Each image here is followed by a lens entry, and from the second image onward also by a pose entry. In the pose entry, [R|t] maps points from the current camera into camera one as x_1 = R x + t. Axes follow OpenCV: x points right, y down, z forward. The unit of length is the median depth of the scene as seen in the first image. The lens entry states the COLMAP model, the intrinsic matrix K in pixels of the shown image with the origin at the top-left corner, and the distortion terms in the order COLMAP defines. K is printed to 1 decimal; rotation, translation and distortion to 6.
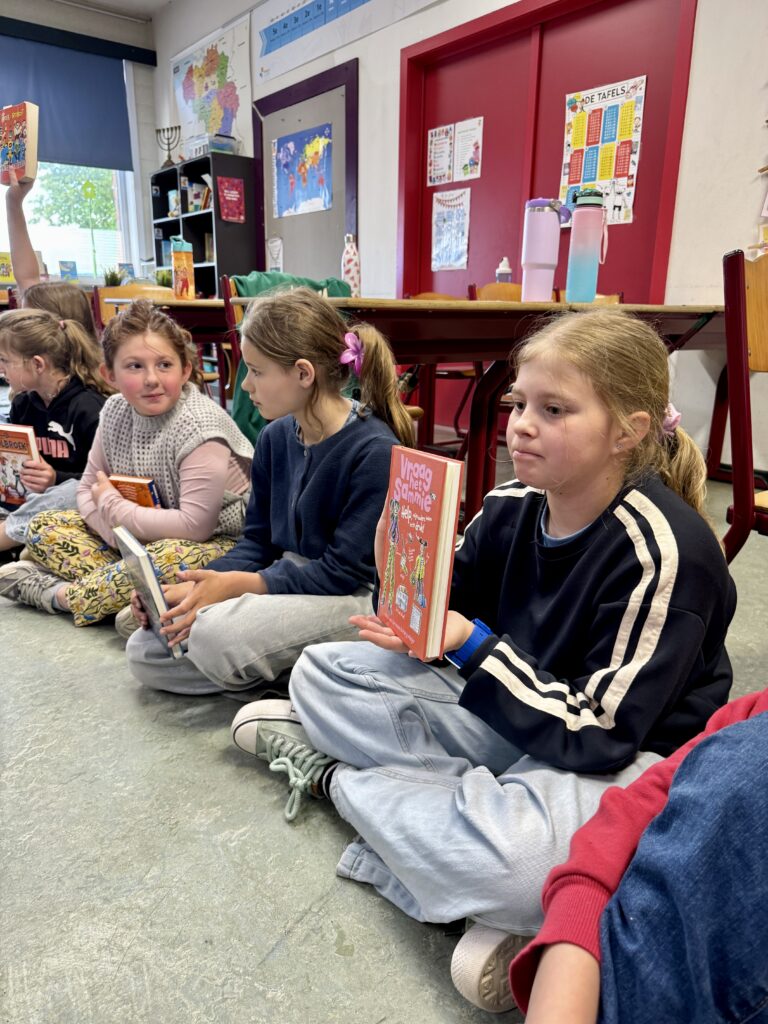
lens RADIAL K [[729.5, 0, 384.0], [0, 729.5, 512.0], [0, 0, 1]] dist [0.008028, -0.022235]
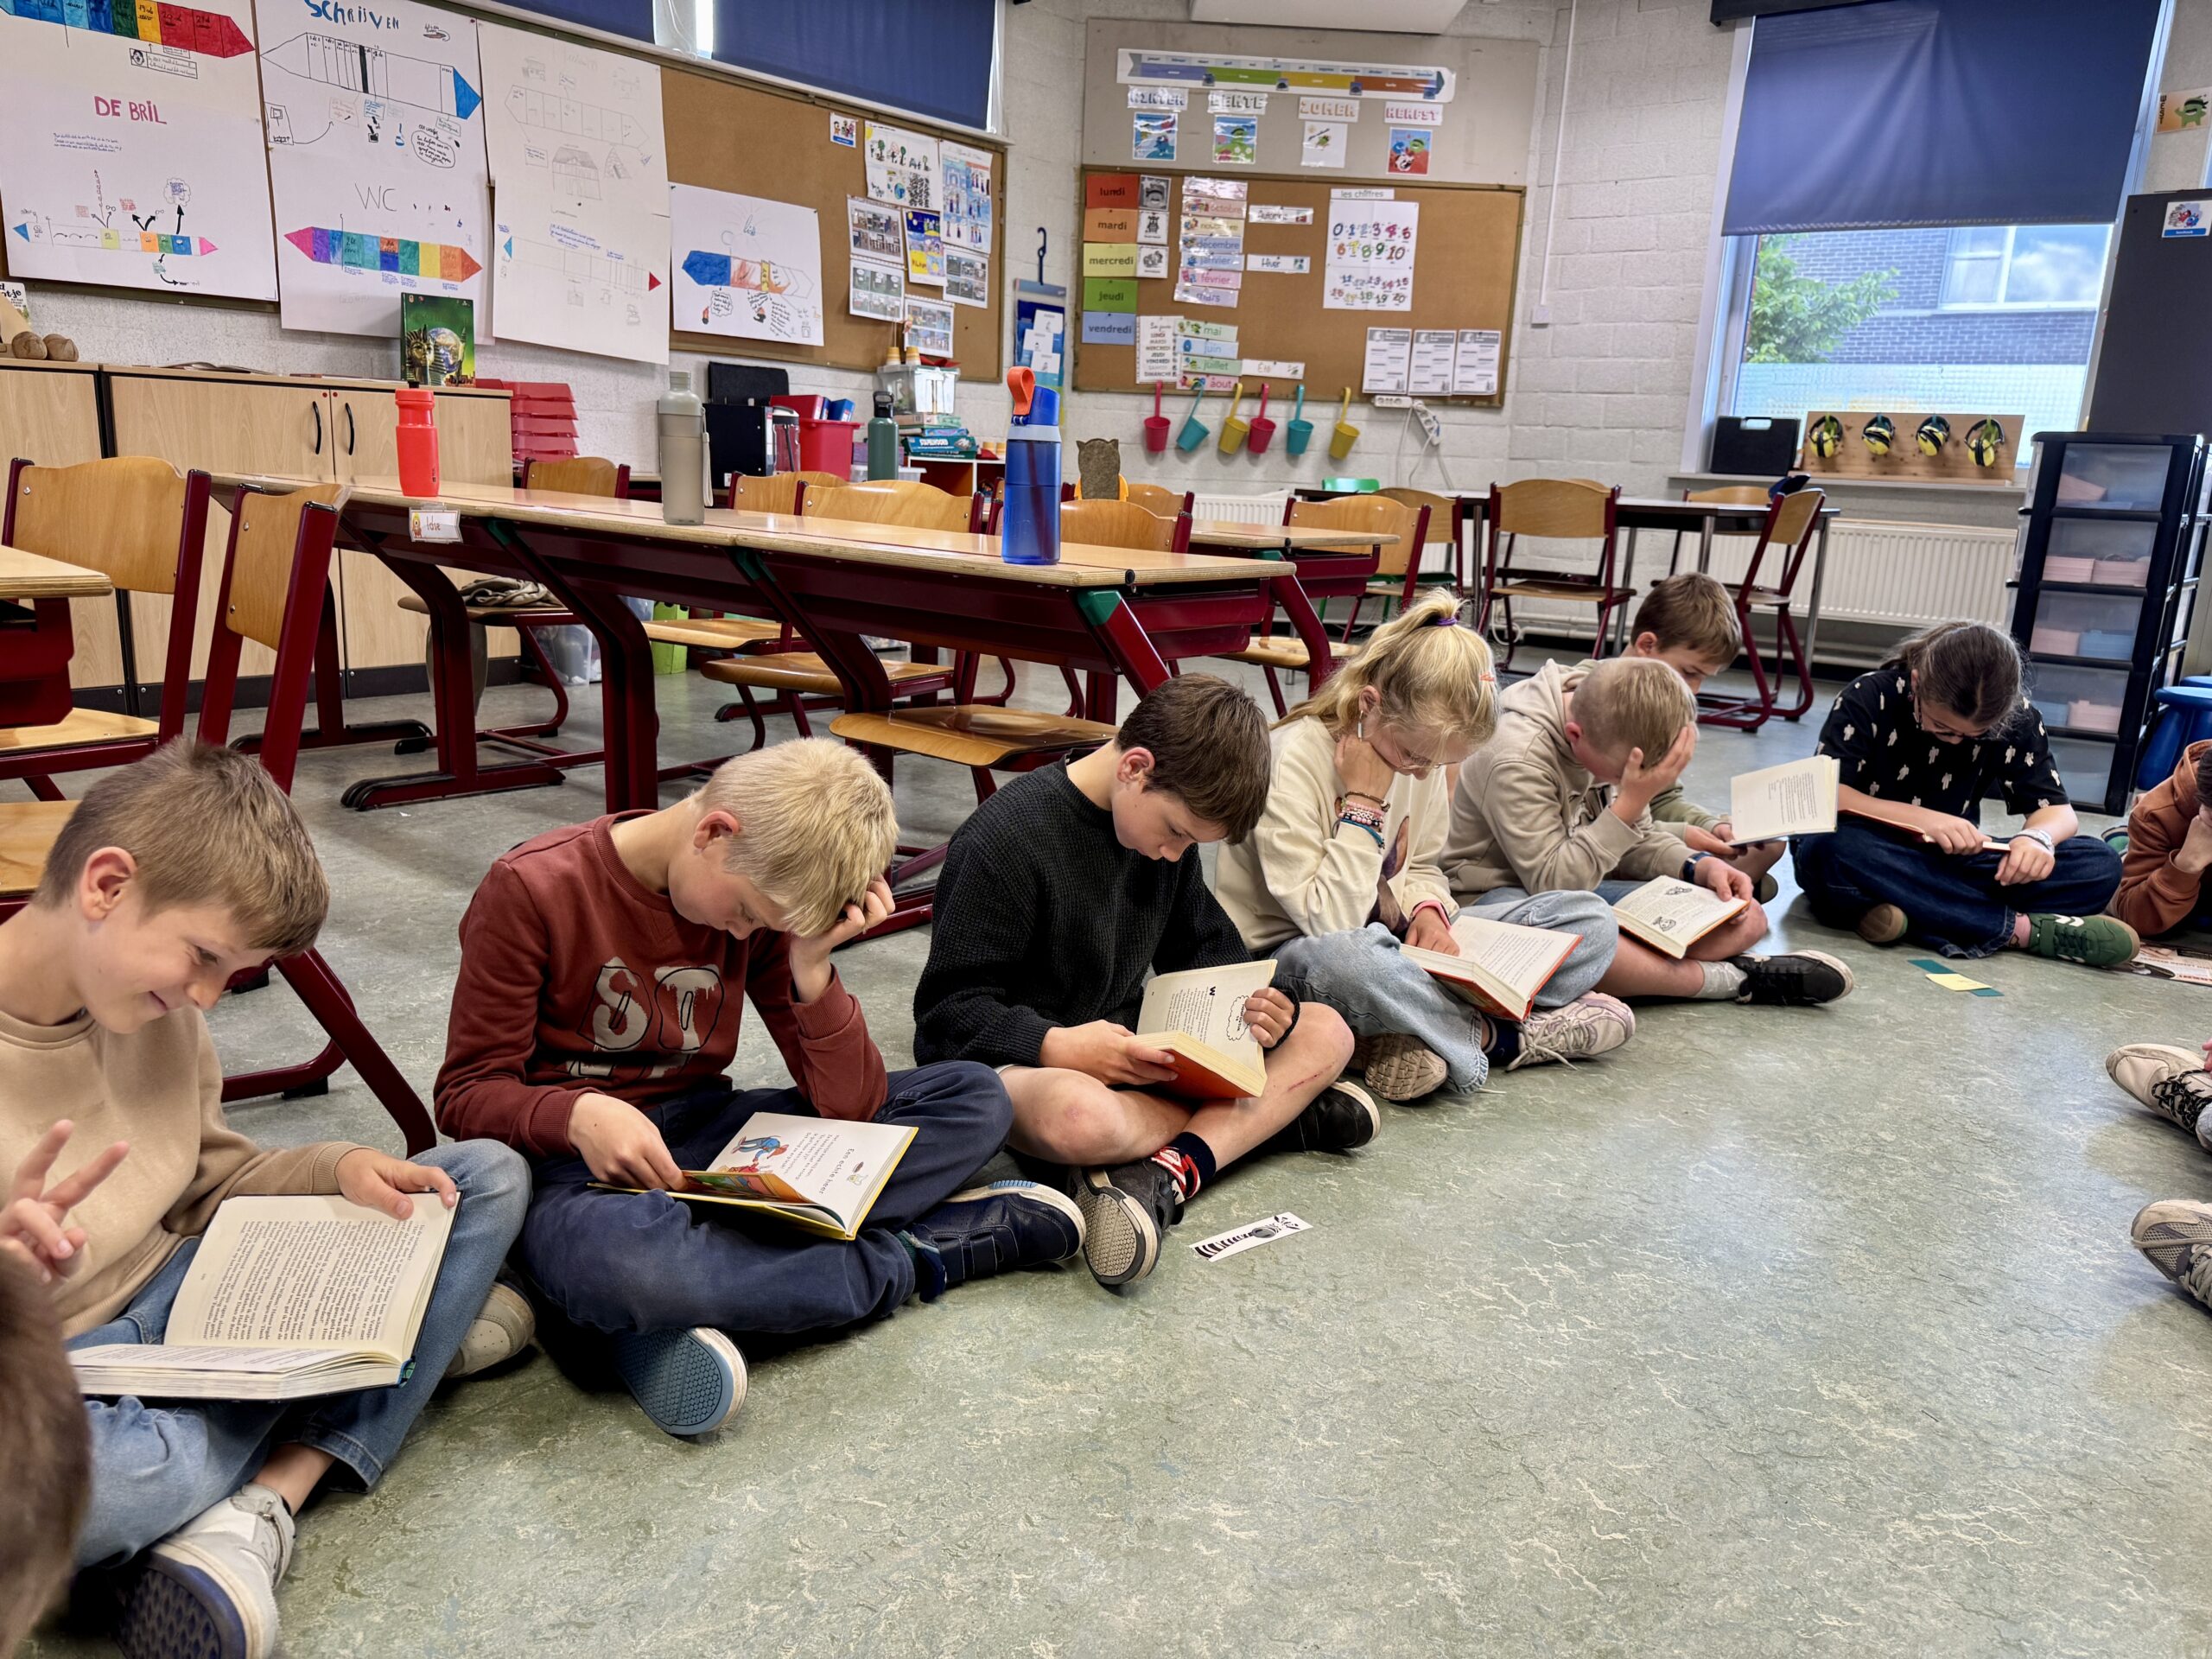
lens RADIAL K [[1554.0, 0, 1096.1], [0, 1554.0, 824.3], [0, 0, 1]] dist [-0.006516, -0.004996]
pose [[0.192825, 0.220685, -0.956094, 0.116710], [-0.301349, 0.940610, 0.156335, -0.044436], [0.933813, 0.257973, 0.247876, -0.002532]]
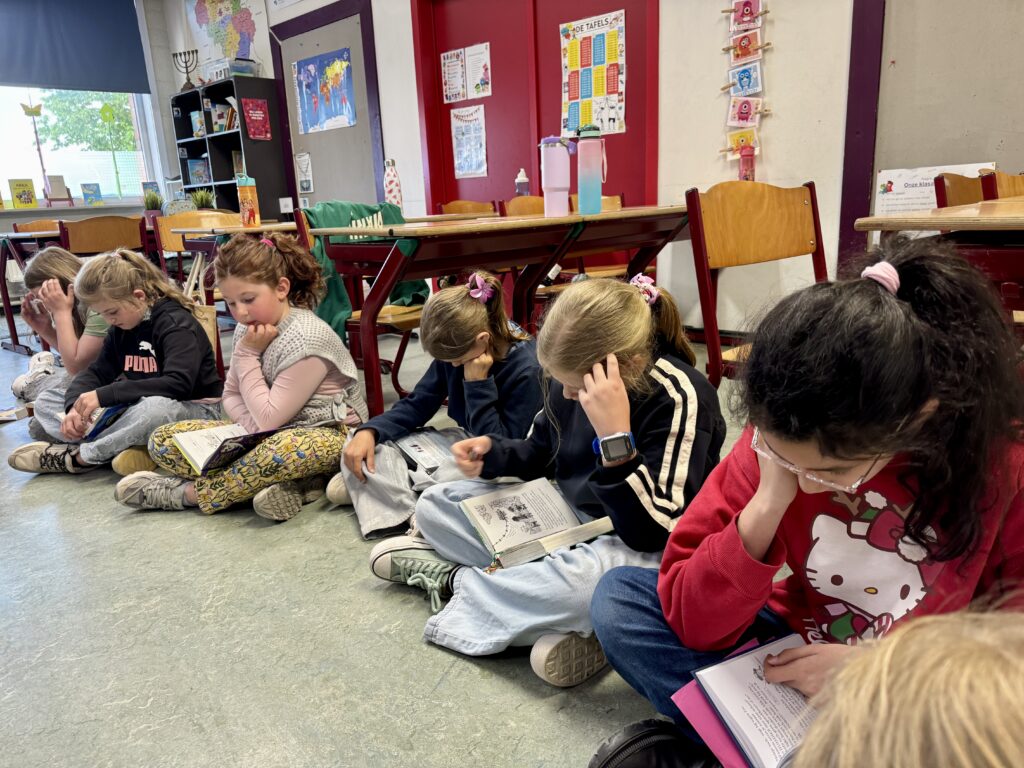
lens RADIAL K [[719.4, 0, 507.4], [0, 719.4, 381.6], [0, 0, 1]] dist [-0.006516, -0.004996]
pose [[0.987622, -0.093958, 0.125597, -0.030786], [0.096872, 0.995147, -0.017287, 0.004763], [-0.123364, 0.029240, 0.991931, -0.113029]]
